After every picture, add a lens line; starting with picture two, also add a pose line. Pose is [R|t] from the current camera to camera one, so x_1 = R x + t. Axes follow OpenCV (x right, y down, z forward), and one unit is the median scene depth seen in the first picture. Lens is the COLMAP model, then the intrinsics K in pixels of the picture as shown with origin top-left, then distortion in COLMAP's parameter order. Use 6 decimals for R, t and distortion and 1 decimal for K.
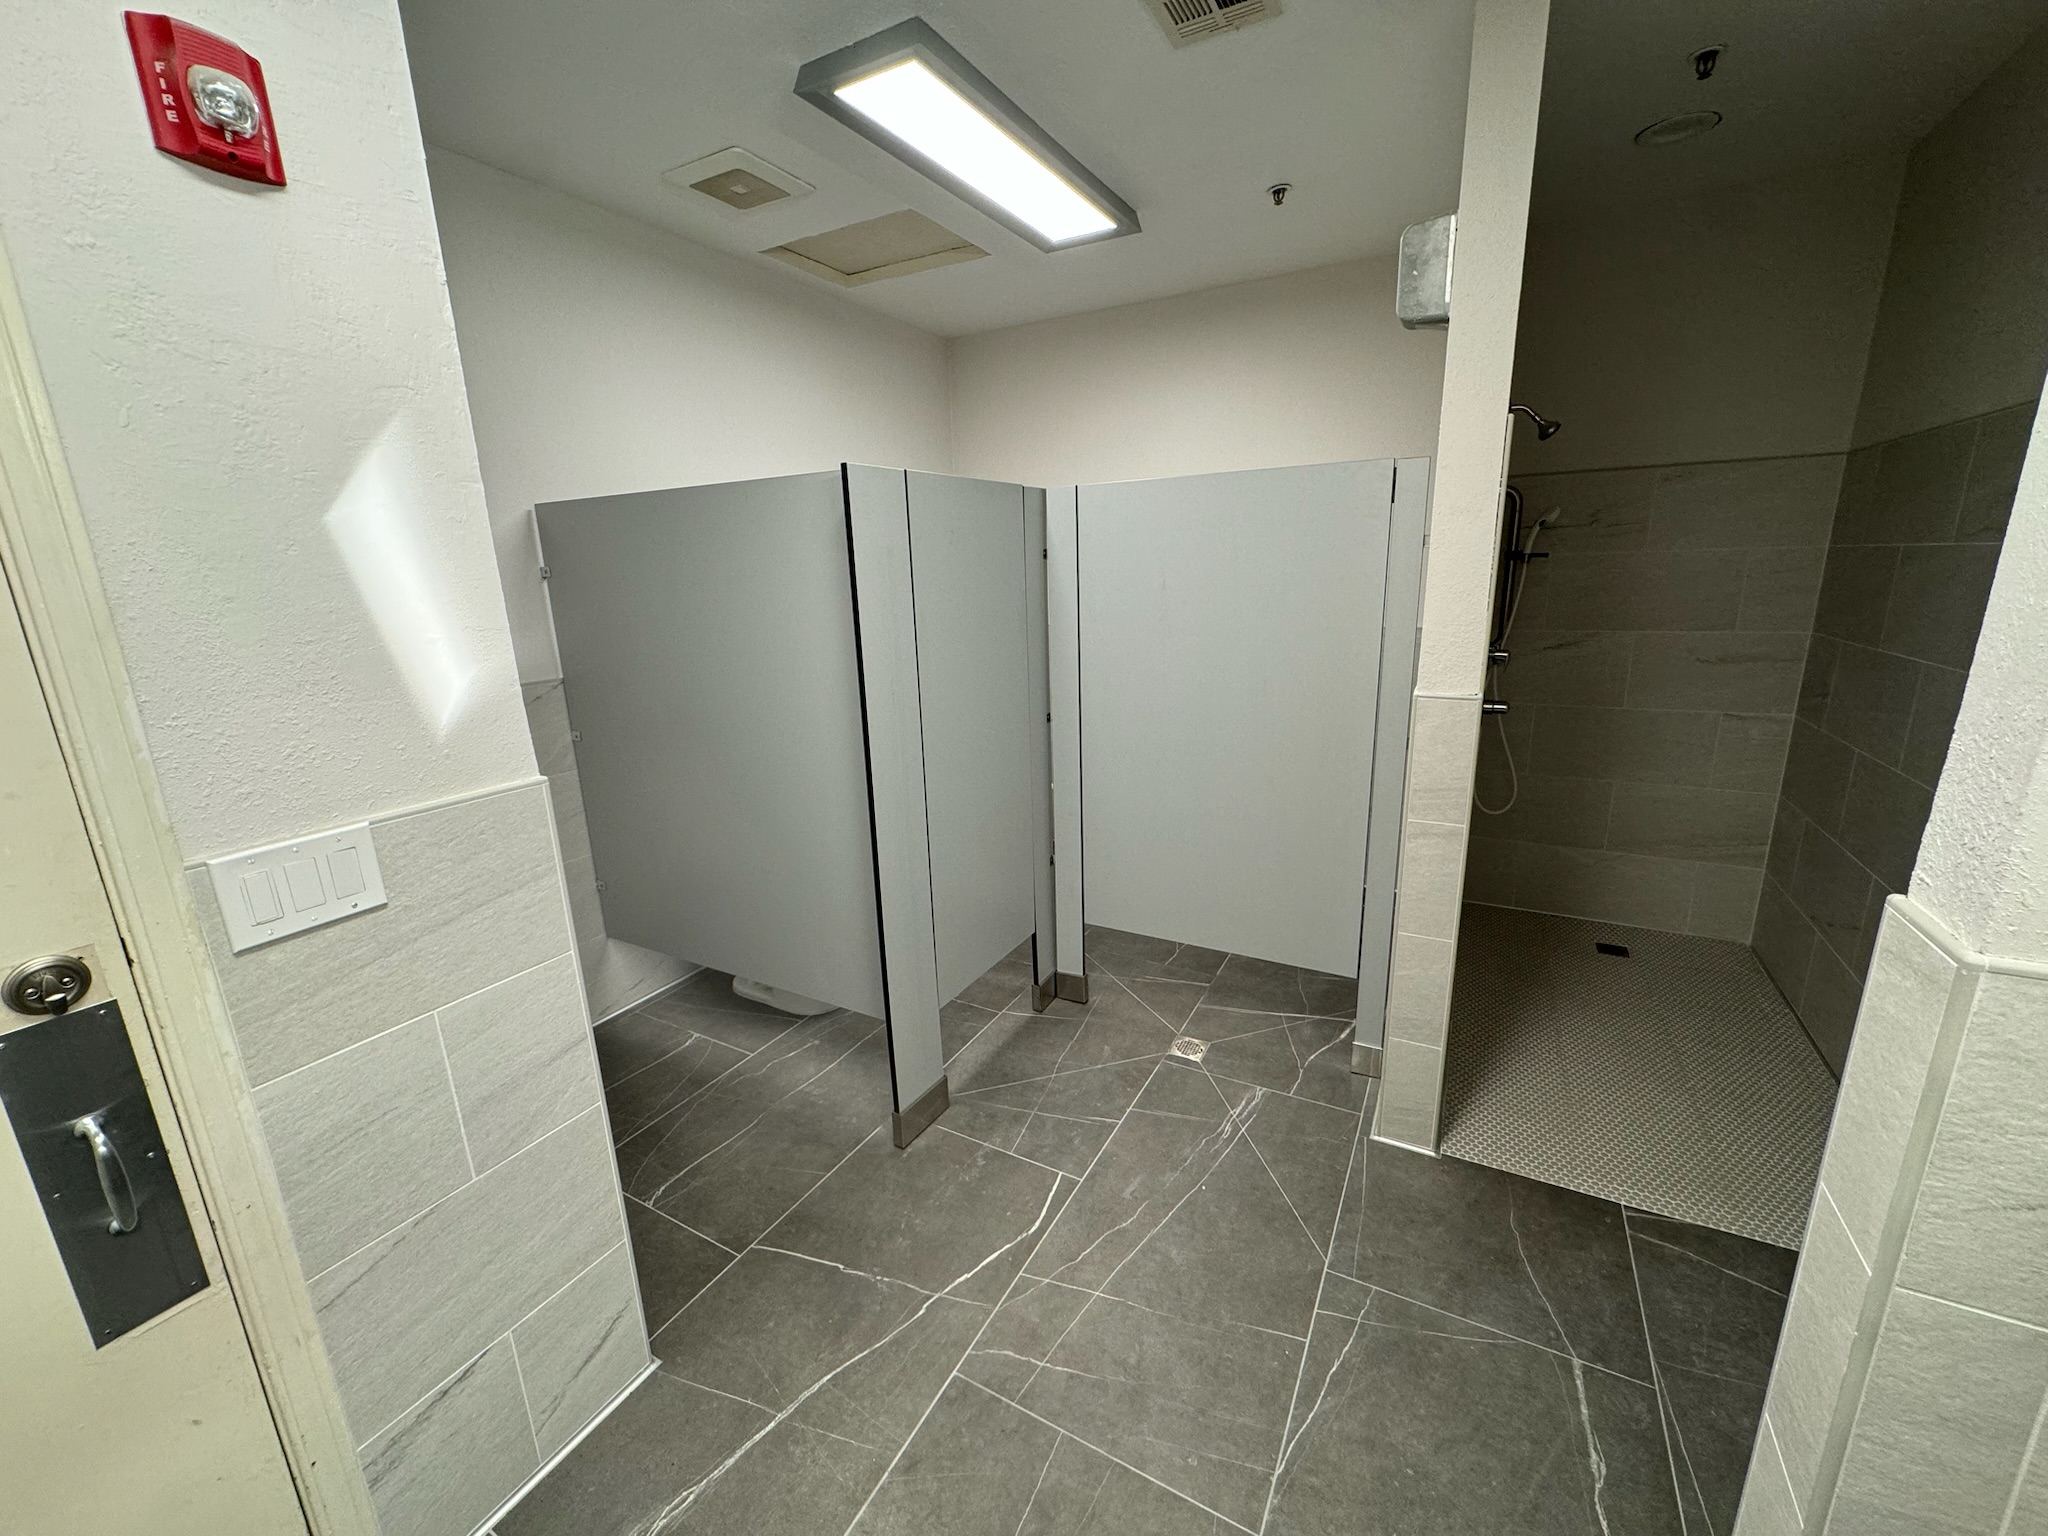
lens RADIAL K [[820.4, 0, 1024.2], [0, 820.4, 770.0], [0, 0, 1]] dist [-0.000538, -0.000110]
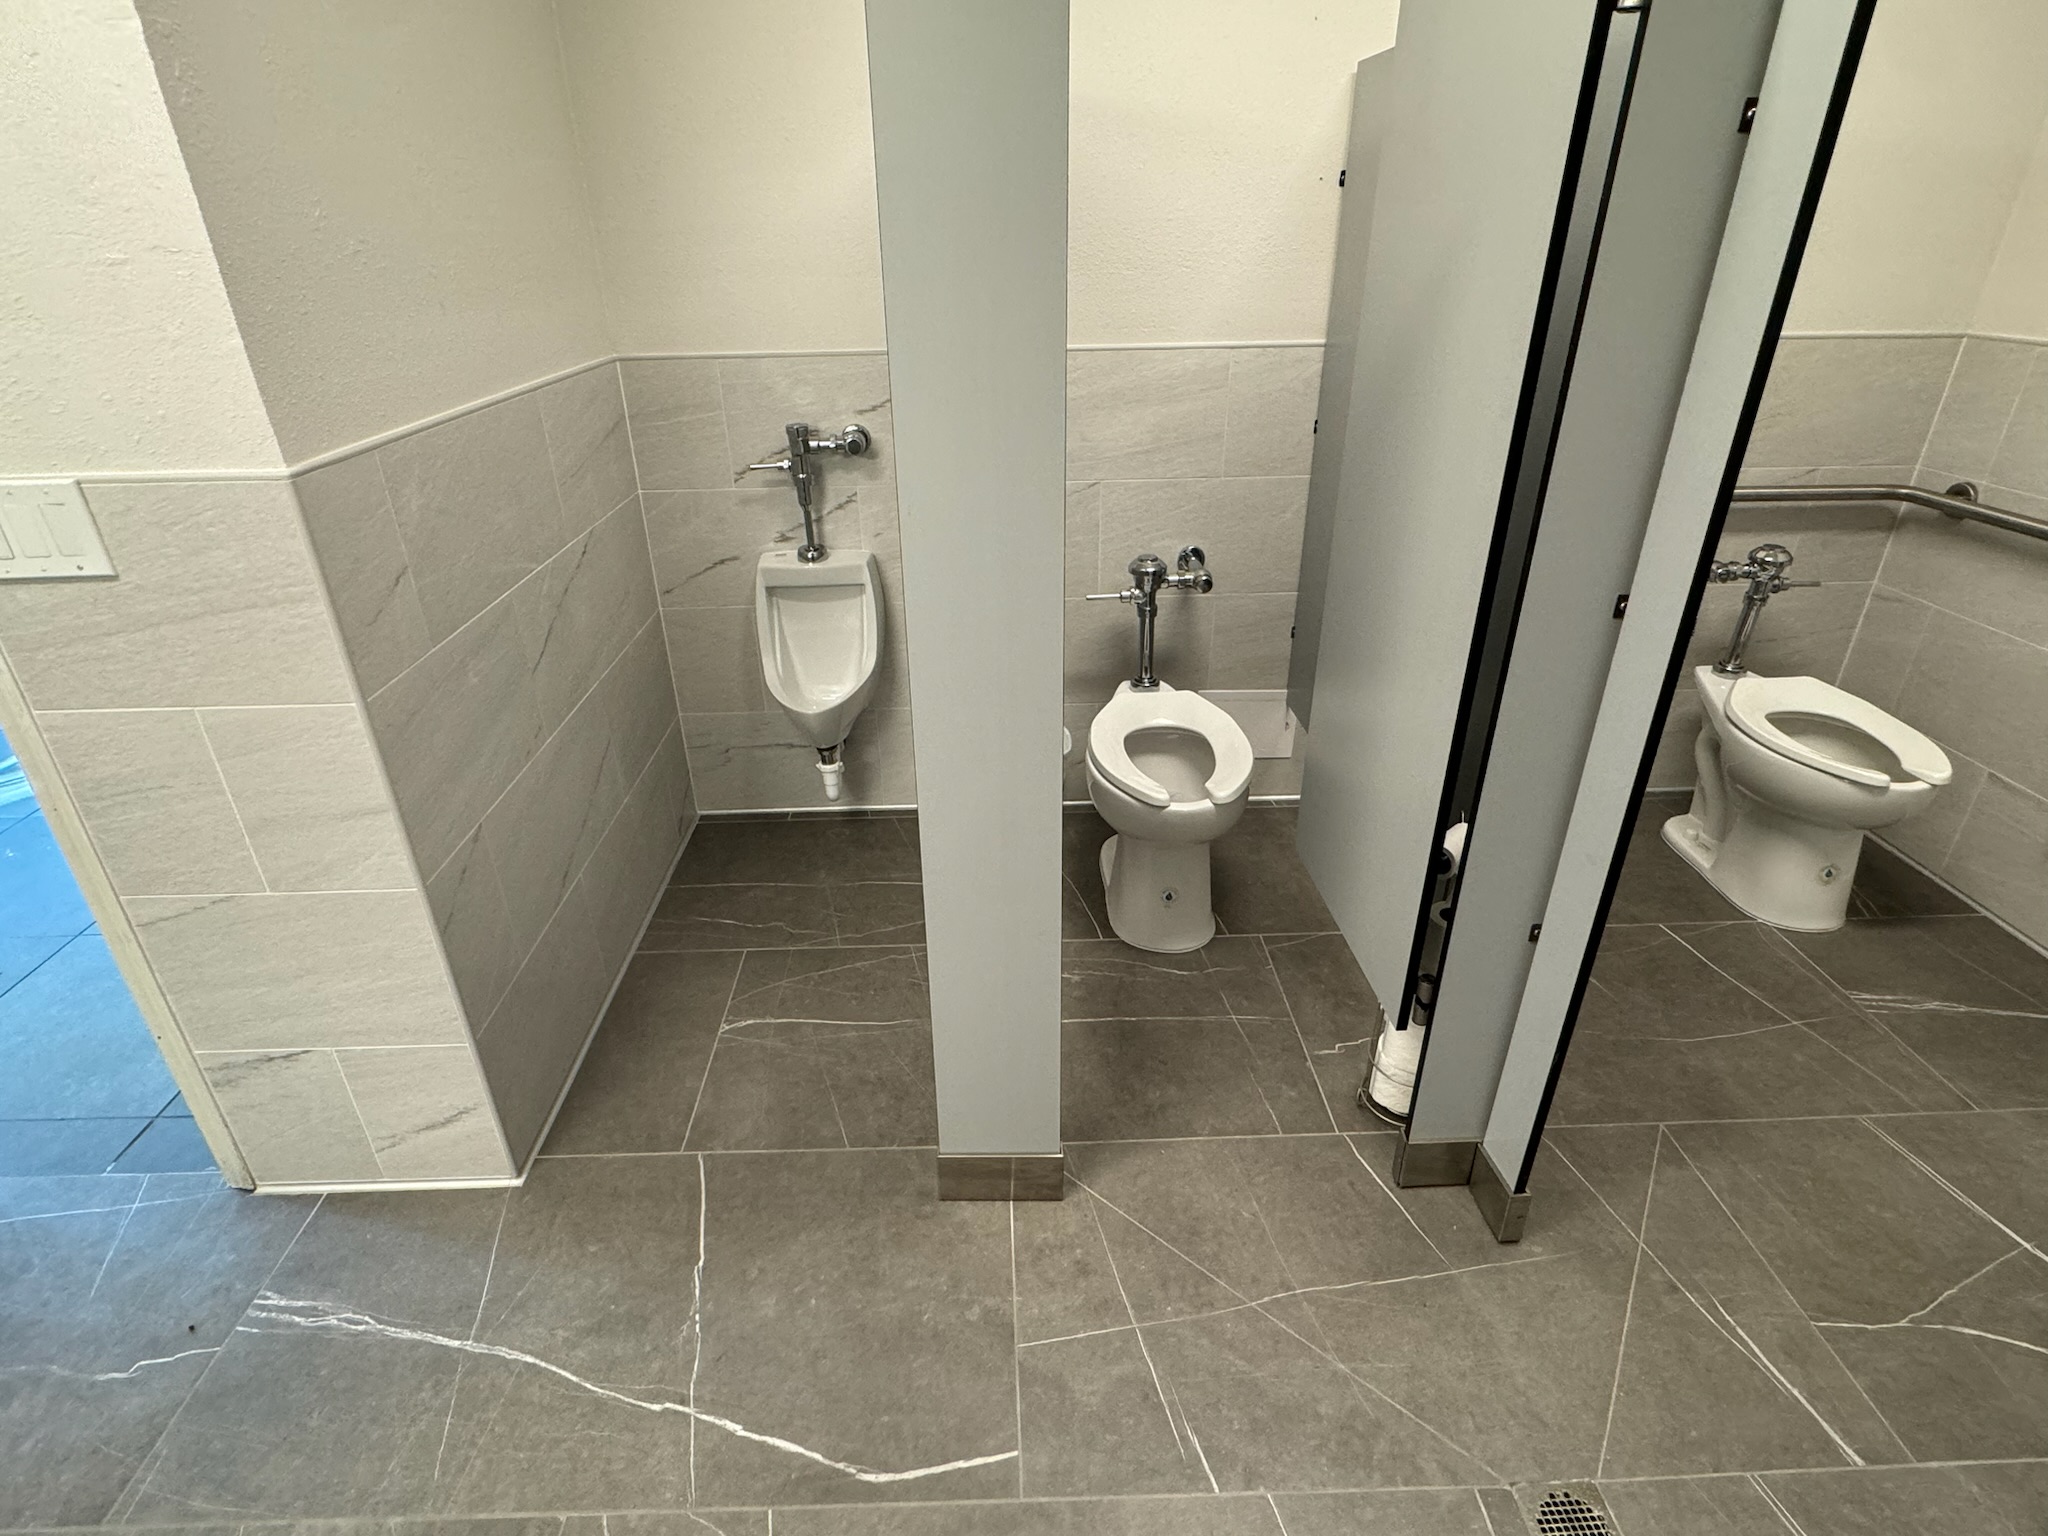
lens RADIAL K [[1046.9, 0, 1015.3], [0, 1046.9, 768.4], [0, 0, 1]] dist [-0.002312, -0.001595]
pose [[0.511204, 0.413640, -0.753374, 0.576891], [-0.210837, 0.910138, 0.356647, -0.222873], [0.833198, -0.023481, 0.552477, 1.016375]]
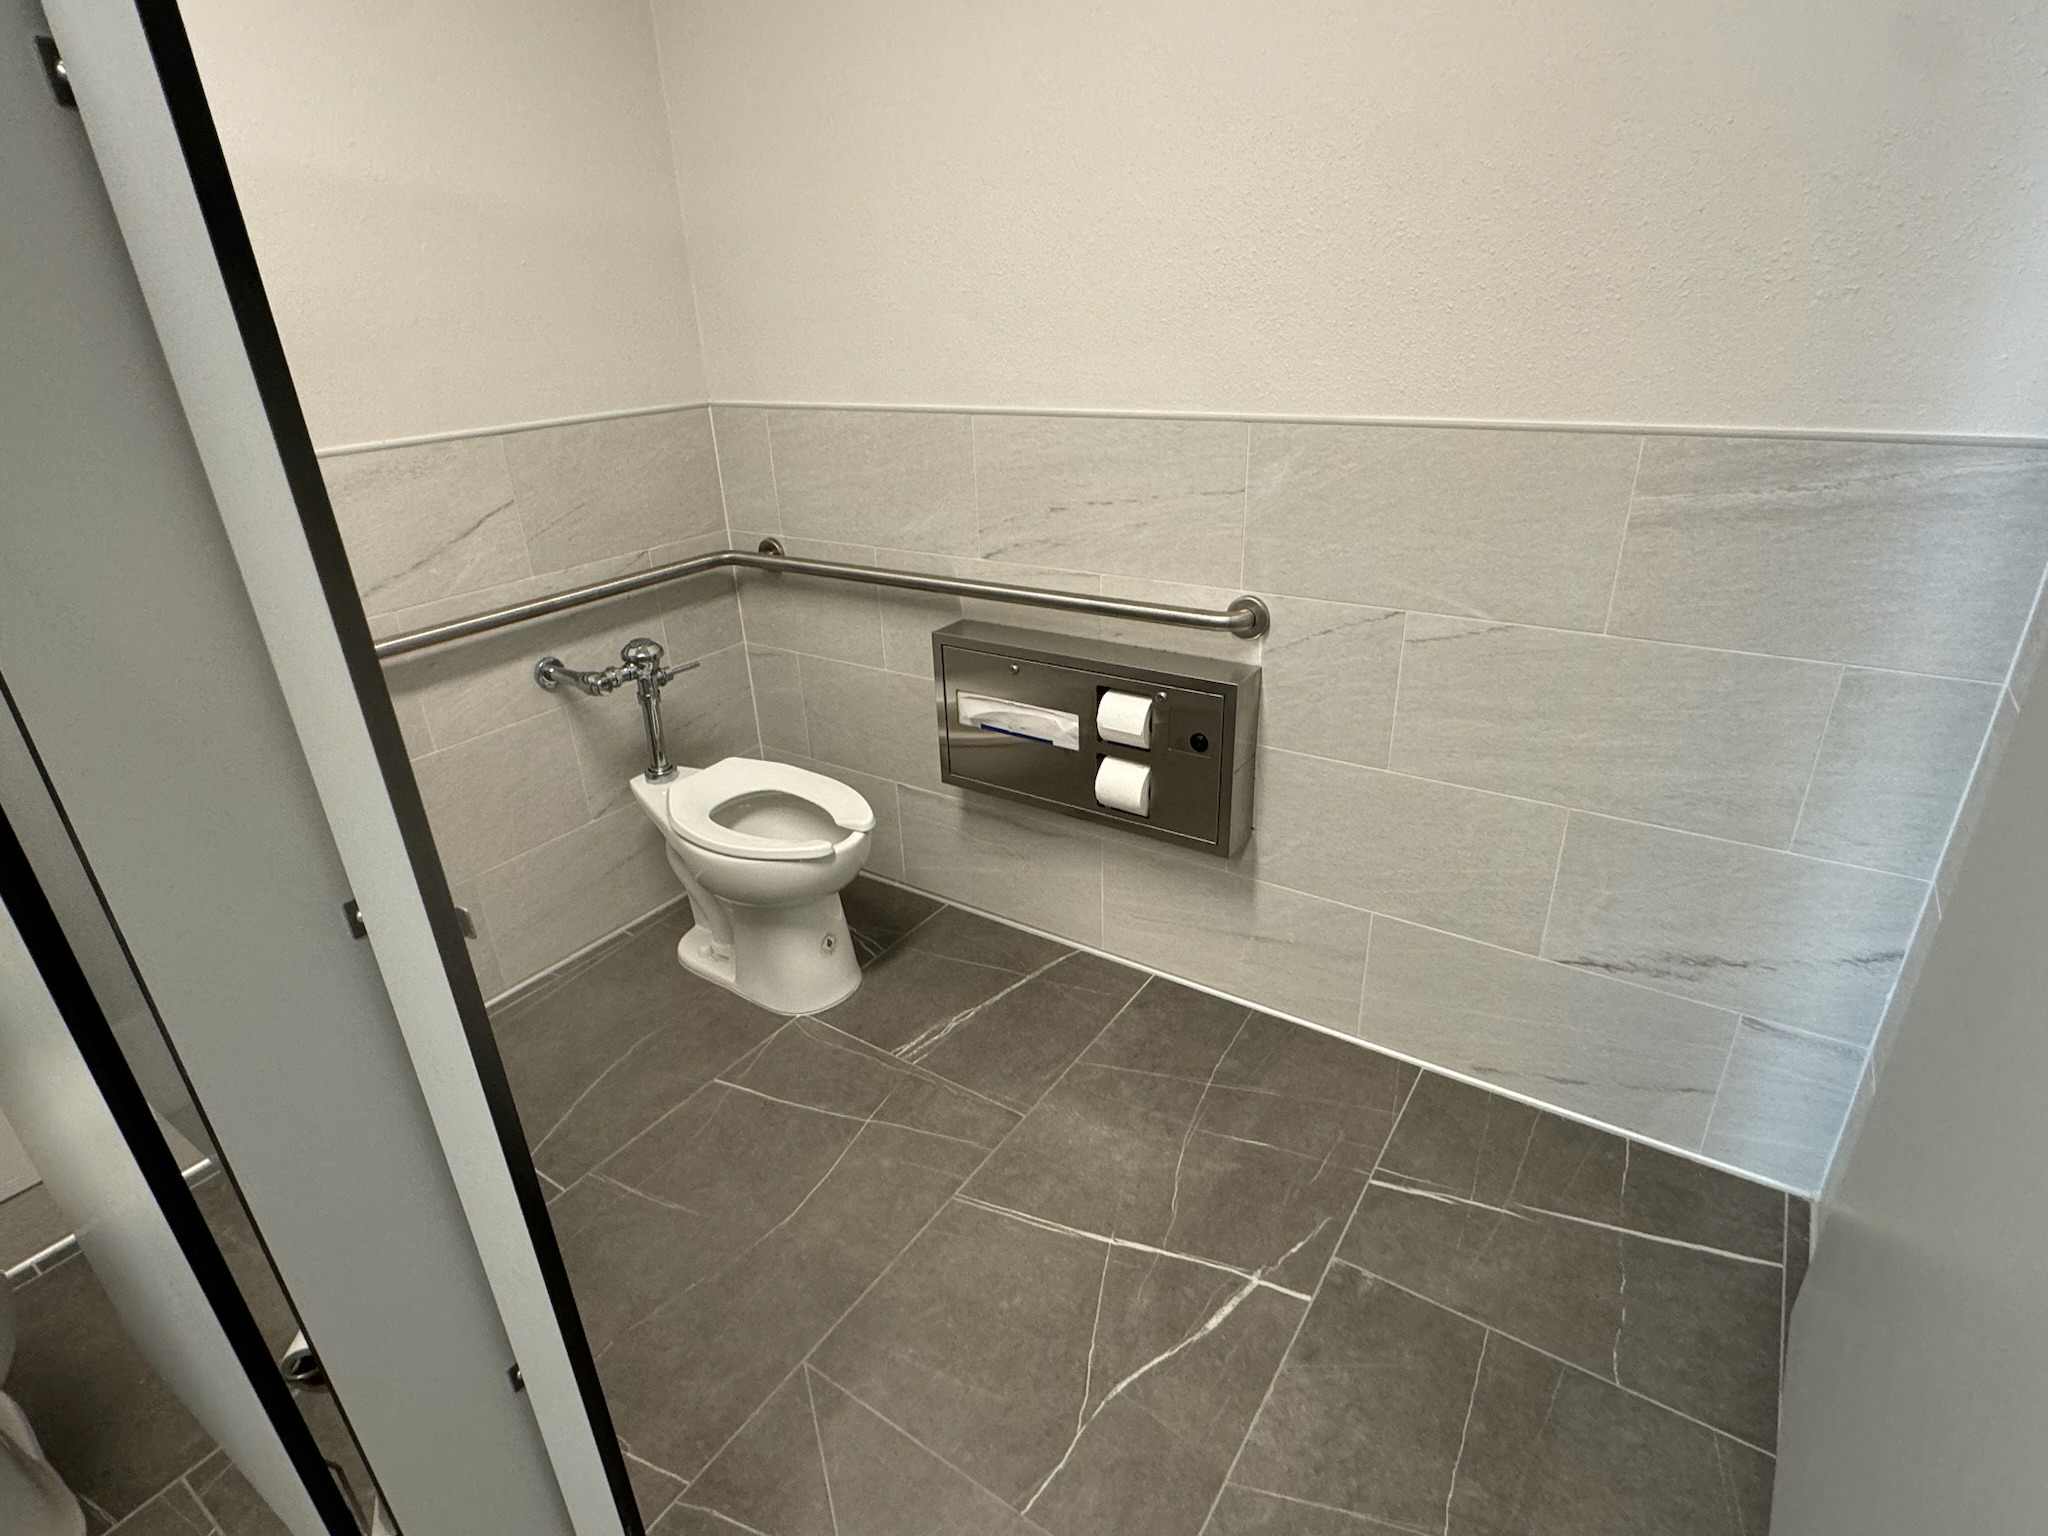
lens RADIAL K [[1046.9, 0, 1027.6], [0, 1046.9, 772.9], [0, 0, 1]] dist [-0.002312, -0.001595]
pose [[0.996614, 0.028427, -0.077152, 0.476013], [-0.013640, 0.982492, 0.185807, -0.322170], [0.081083, -0.184125, 0.979553, 1.515730]]
